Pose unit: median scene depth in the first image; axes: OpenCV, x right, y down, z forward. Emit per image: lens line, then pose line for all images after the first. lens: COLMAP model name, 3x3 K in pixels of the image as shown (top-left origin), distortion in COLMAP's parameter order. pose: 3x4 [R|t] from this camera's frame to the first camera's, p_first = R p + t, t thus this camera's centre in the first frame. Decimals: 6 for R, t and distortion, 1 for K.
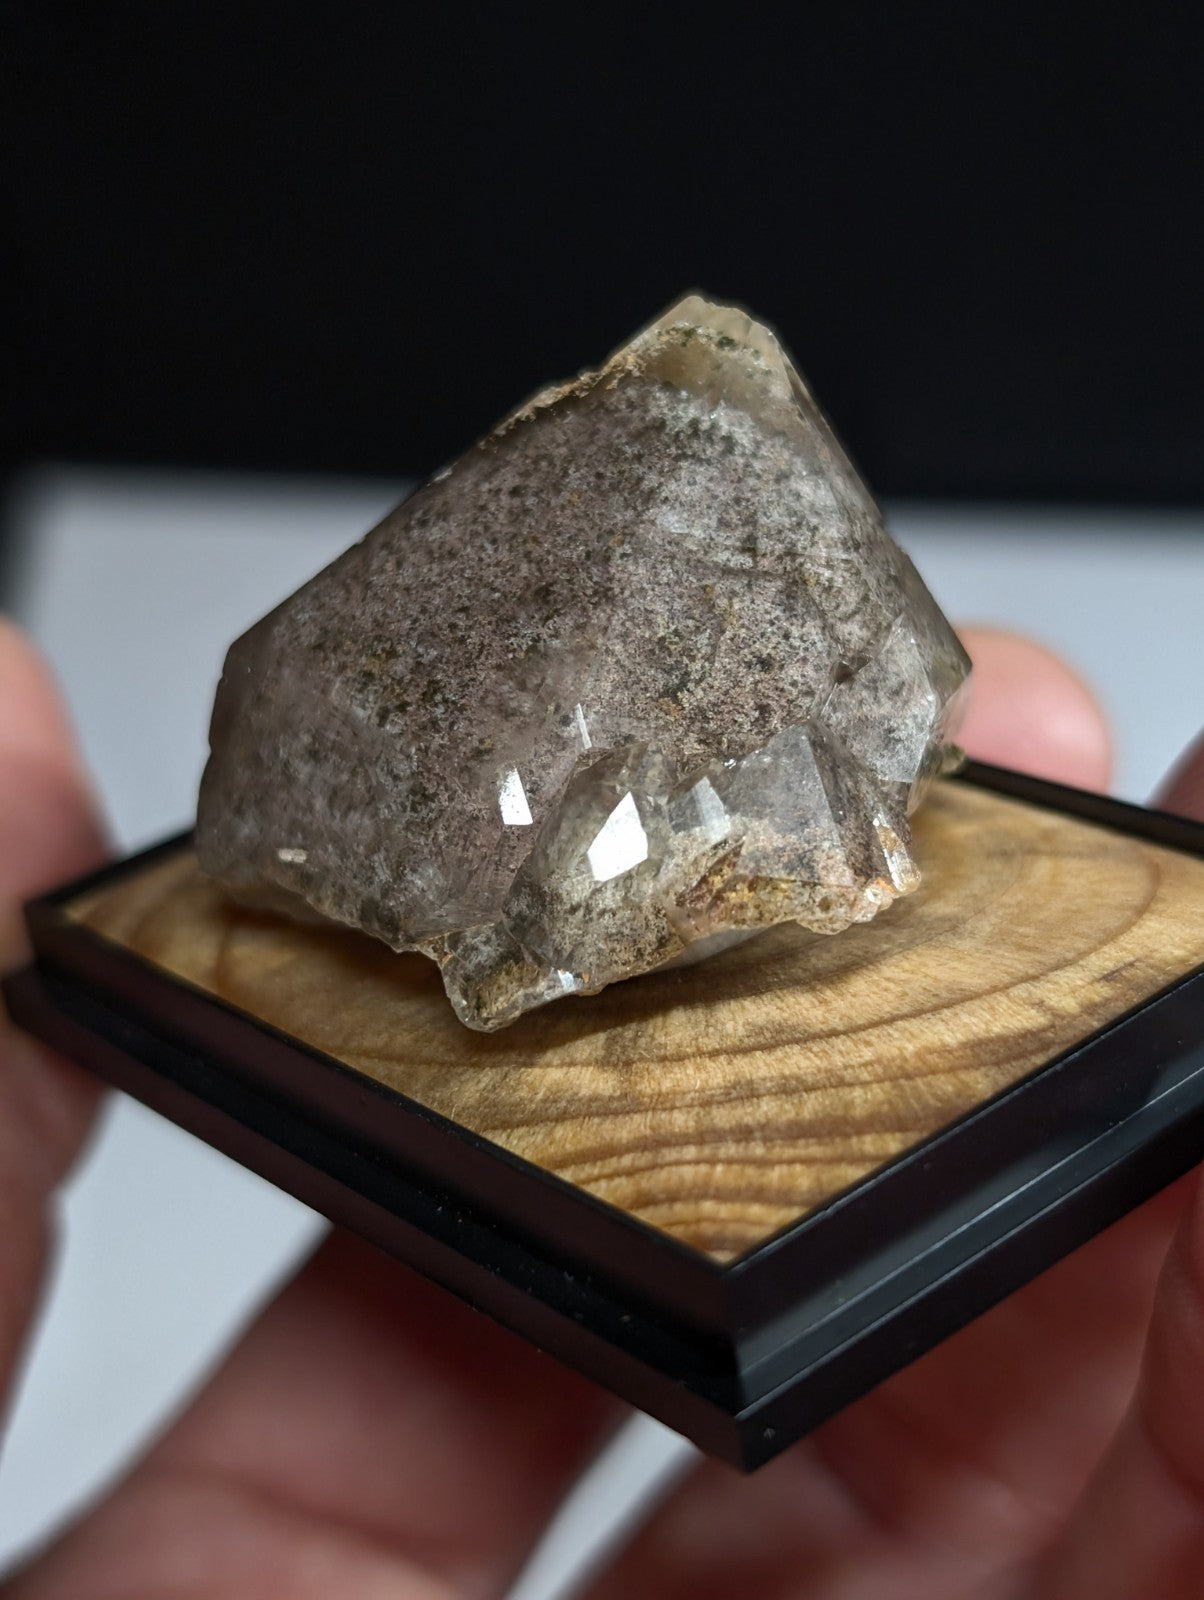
lens RADIAL K [[2665.1, 0, 576.8], [0, 2665.1, 770.9], [0, 0, 1]] dist [0.356399, 0.000000]
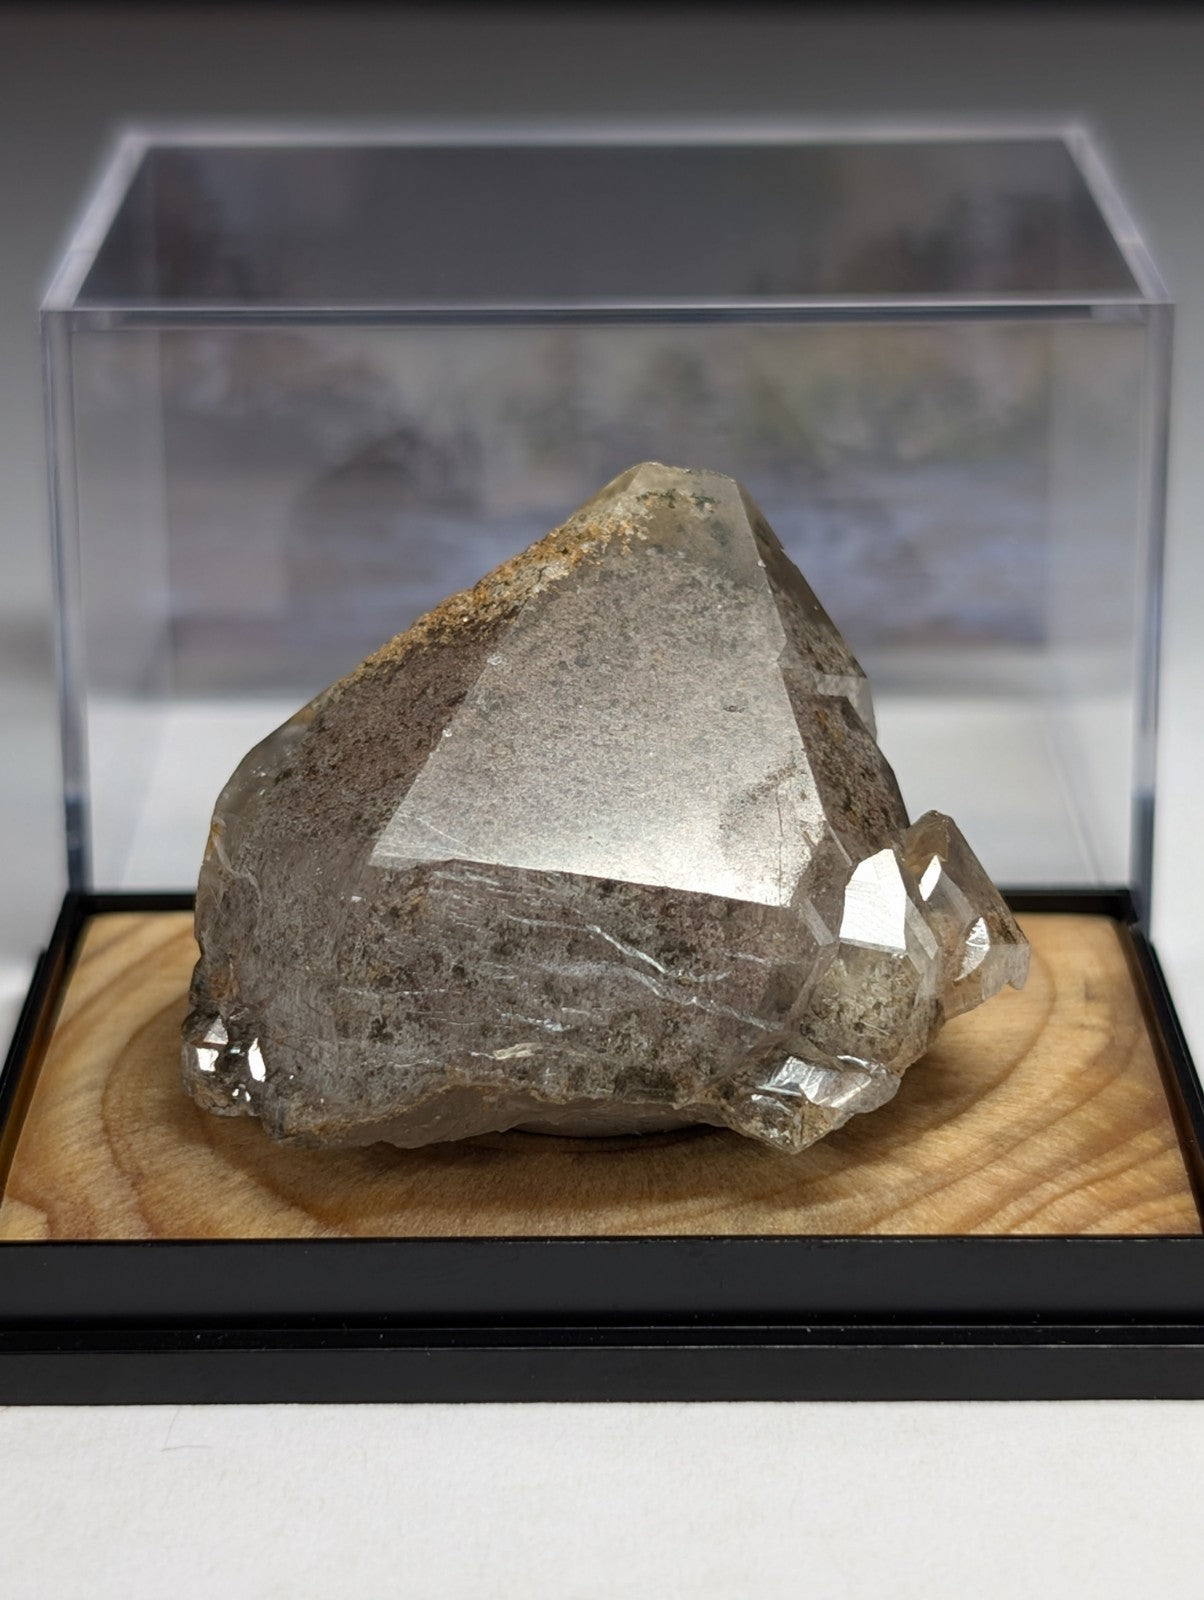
lens RADIAL K [[3850.5, 0, 595.3], [0, 3850.5, 811.4], [0, 0, 1]] dist [0.462345, 0.000000]
pose [[0.616294, -0.141029, 0.774786, -1.216078], [0.218188, 0.975898, 0.004081, -0.055877], [-0.756688, 0.166533, 0.632211, 0.079854]]
